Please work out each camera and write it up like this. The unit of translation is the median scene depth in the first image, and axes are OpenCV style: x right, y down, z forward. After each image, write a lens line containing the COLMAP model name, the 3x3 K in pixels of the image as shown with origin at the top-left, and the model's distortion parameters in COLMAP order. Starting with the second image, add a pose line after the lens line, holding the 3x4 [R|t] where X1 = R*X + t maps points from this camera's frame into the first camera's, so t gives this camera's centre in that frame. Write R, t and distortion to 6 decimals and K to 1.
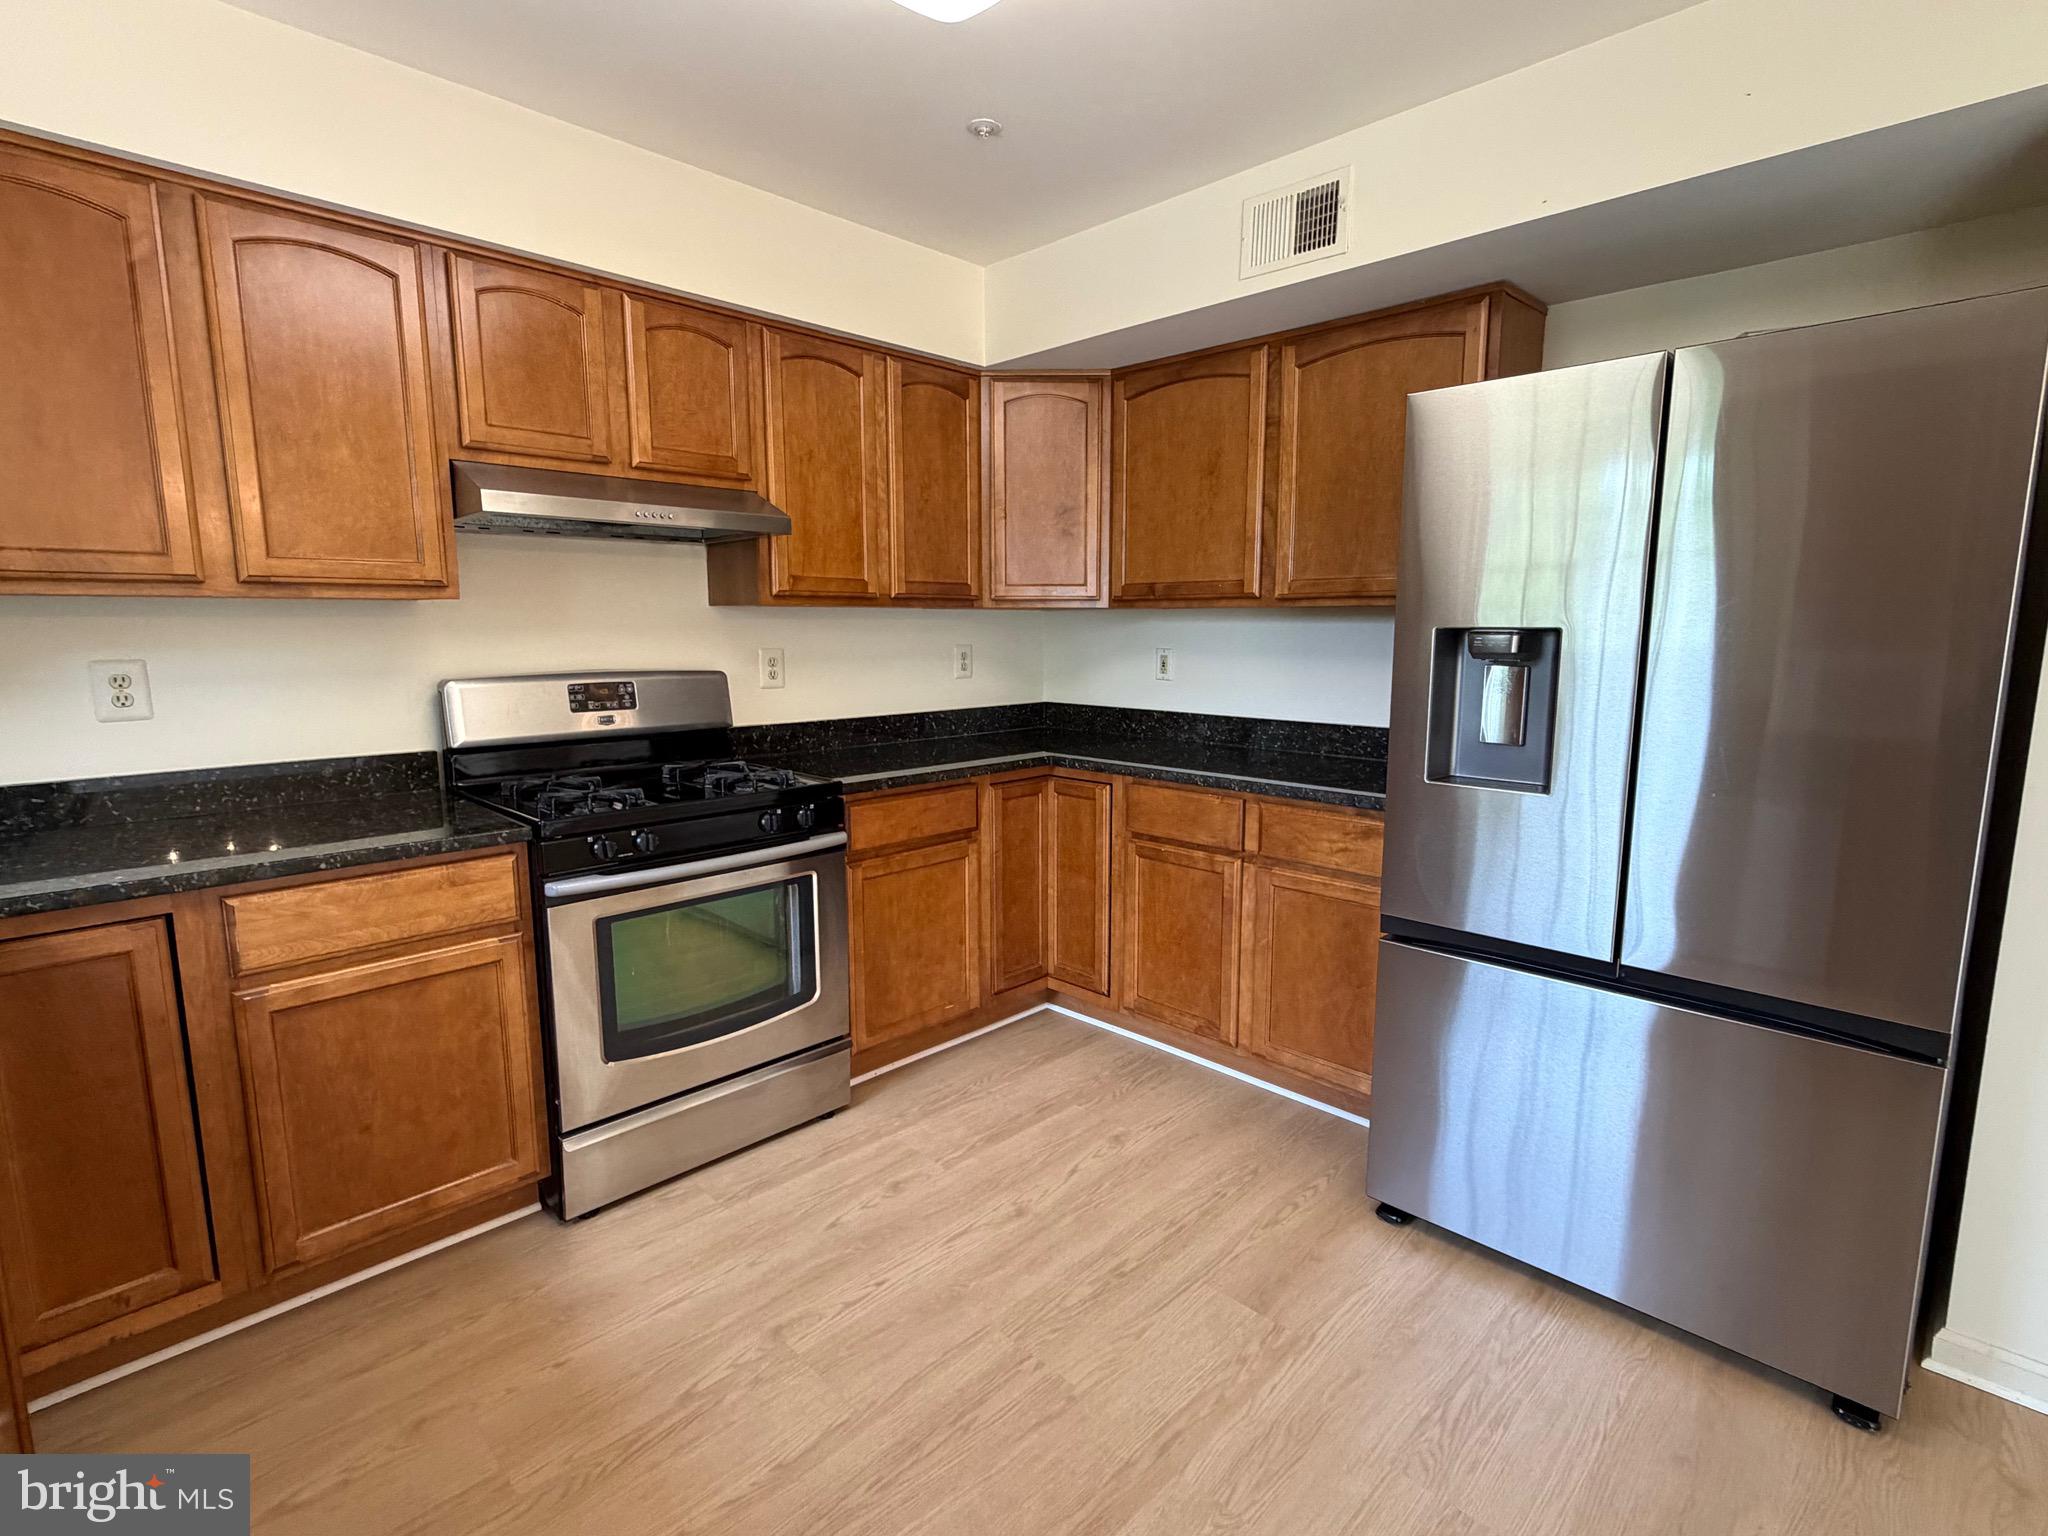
lens RADIAL K [[988.5, 0, 1027.9], [0, 988.5, 768.6], [0, 0, 1]] dist [0.000227, -0.000004]
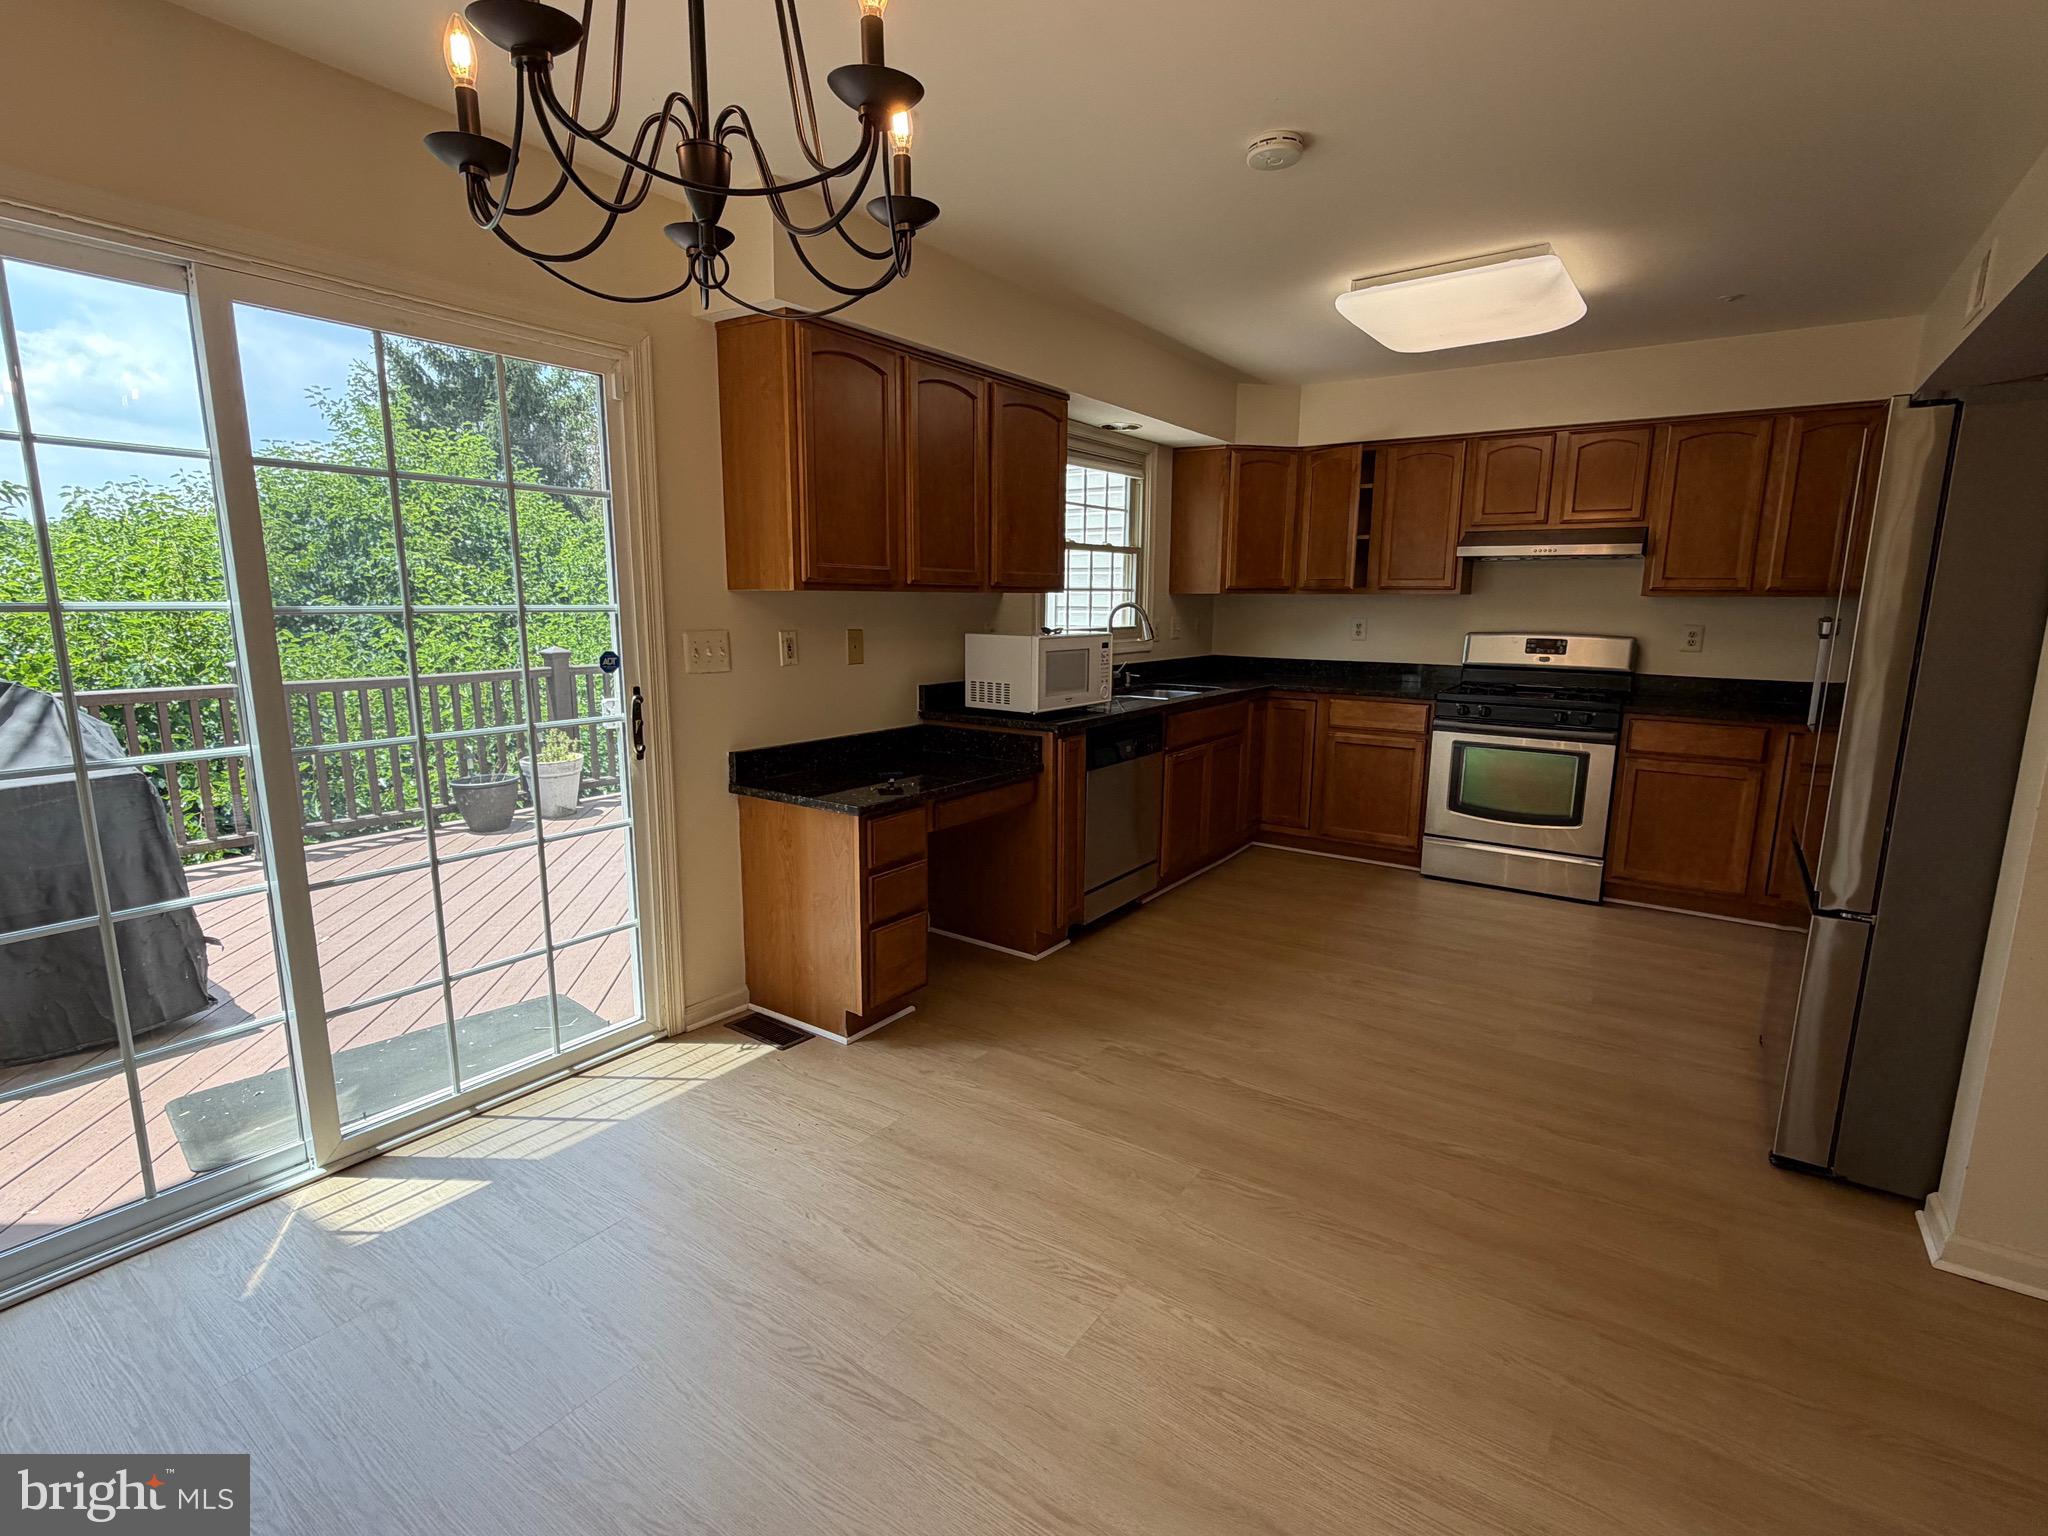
lens RADIAL K [[988.5, 0, 1029.7], [0, 988.5, 768.8], [0, 0, 1]] dist [0.000227, -0.000004]
pose [[0.176275, 0.171182, -0.969342, 1.275069], [-0.151641, 0.977729, 0.145087, 0.029941], [0.972590, 0.121417, 0.198308, -0.282664]]
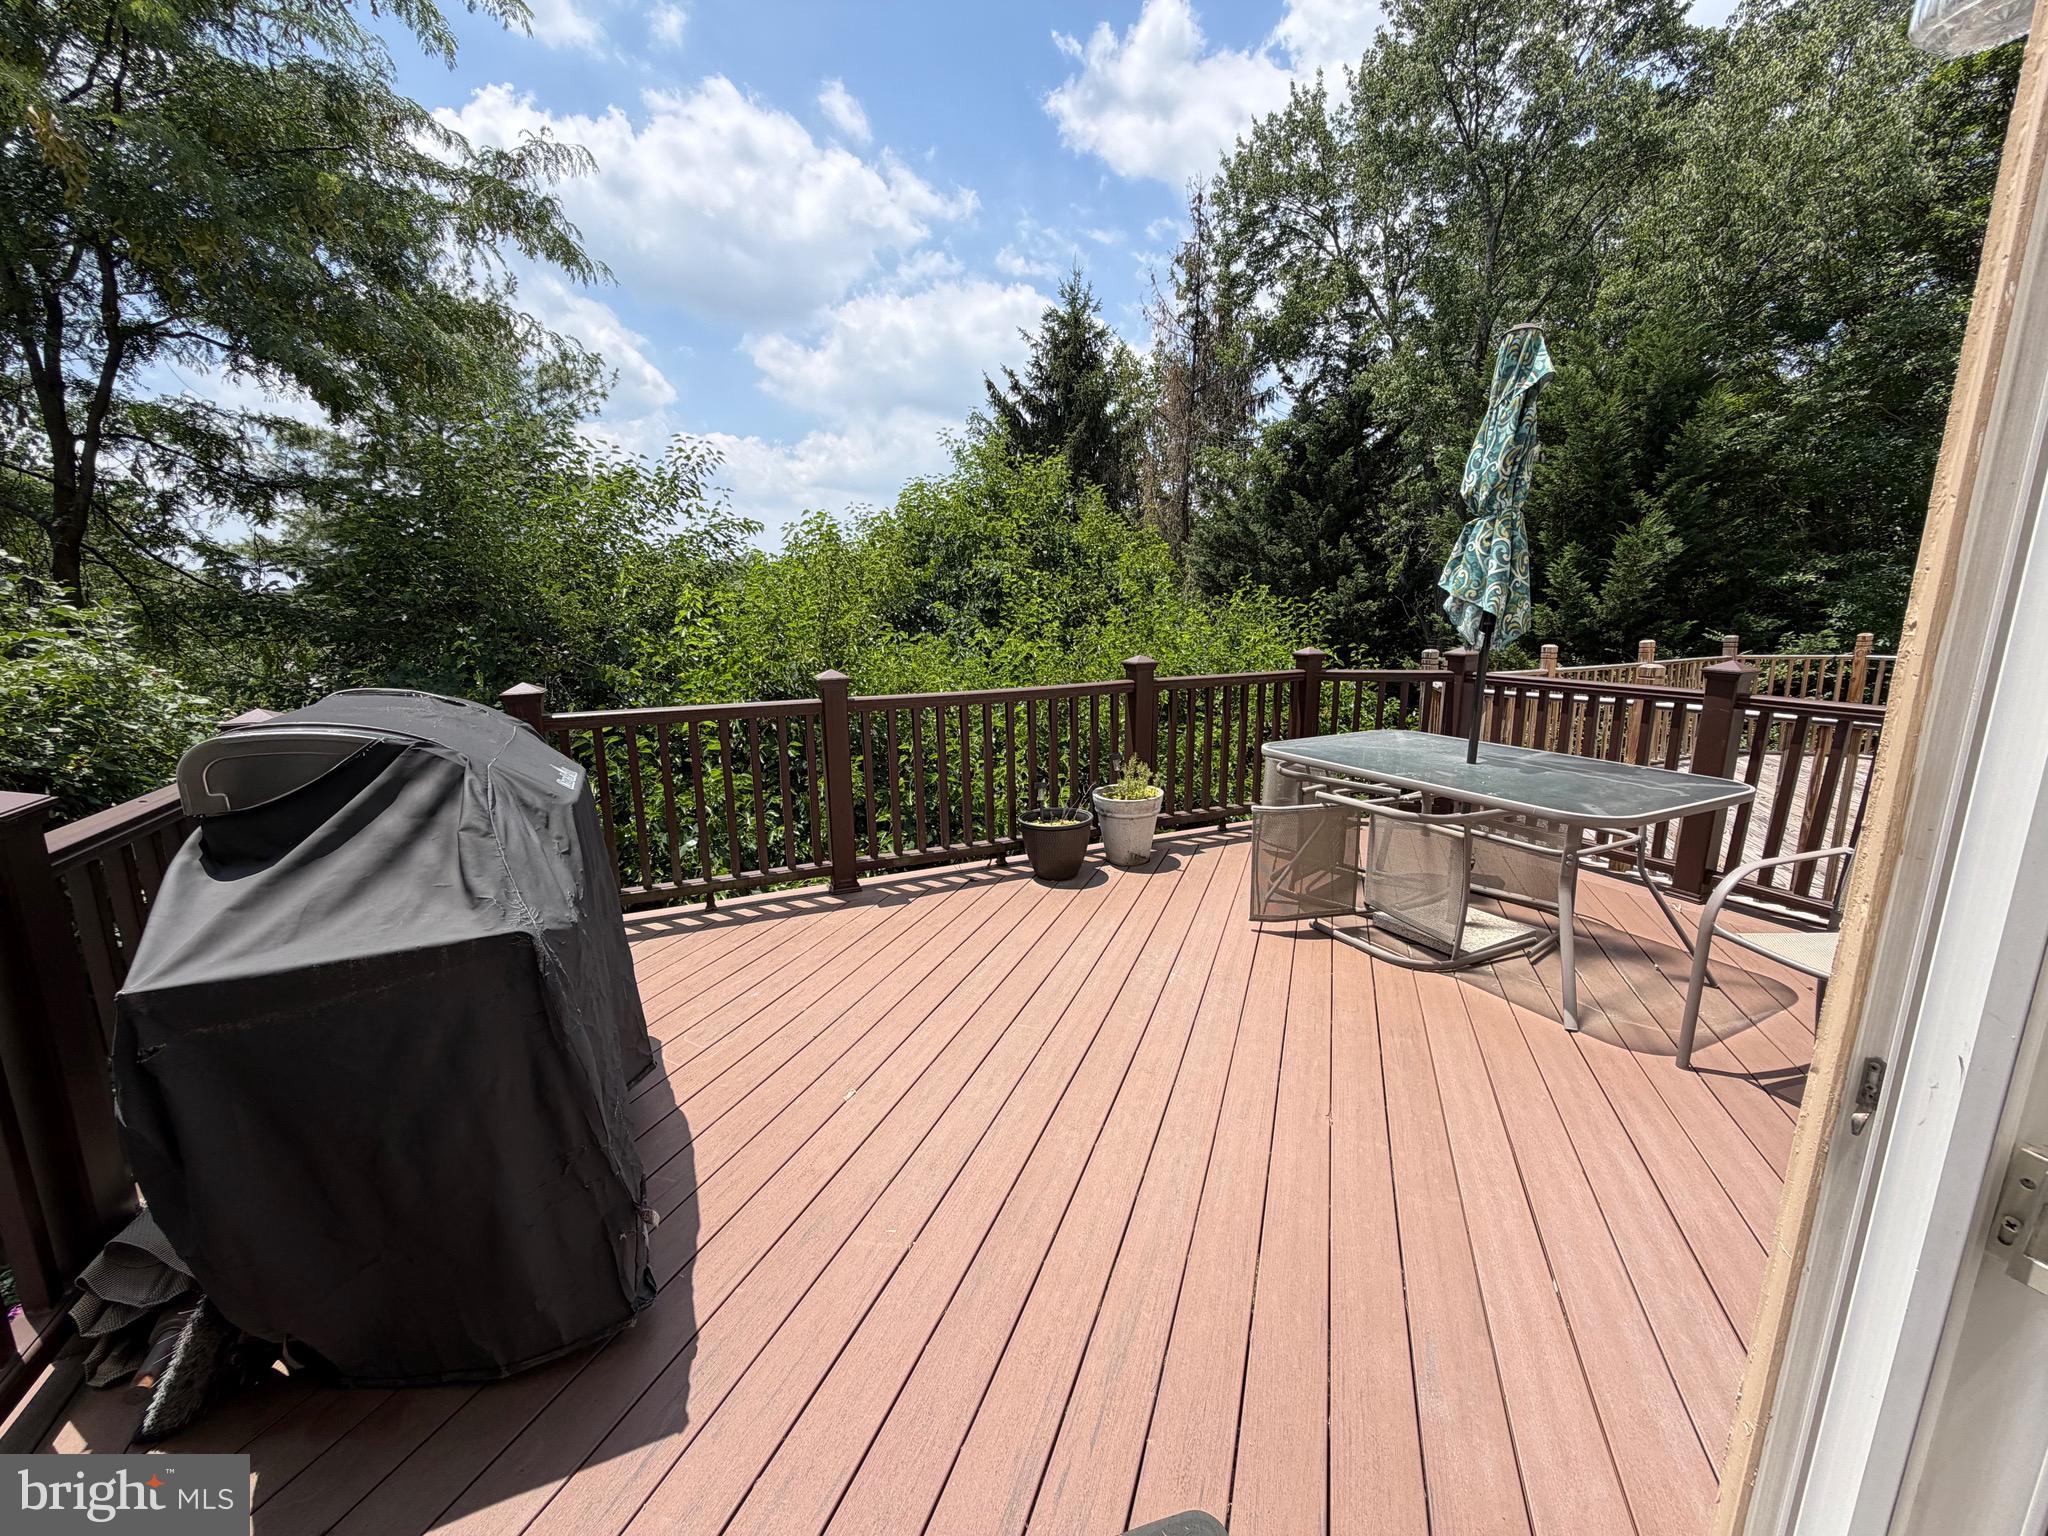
lens RADIAL K [[815.9, 0, 1007.8], [0, 815.9, 760.1], [0, 0, 1]] dist [0.002490, 0.000232]
pose [[-0.359098, 0.186909, -0.914392, 0.300028], [-0.122229, 0.961885, 0.244618, 0.098520], [0.925261, 0.199607, -0.322565, -0.647775]]
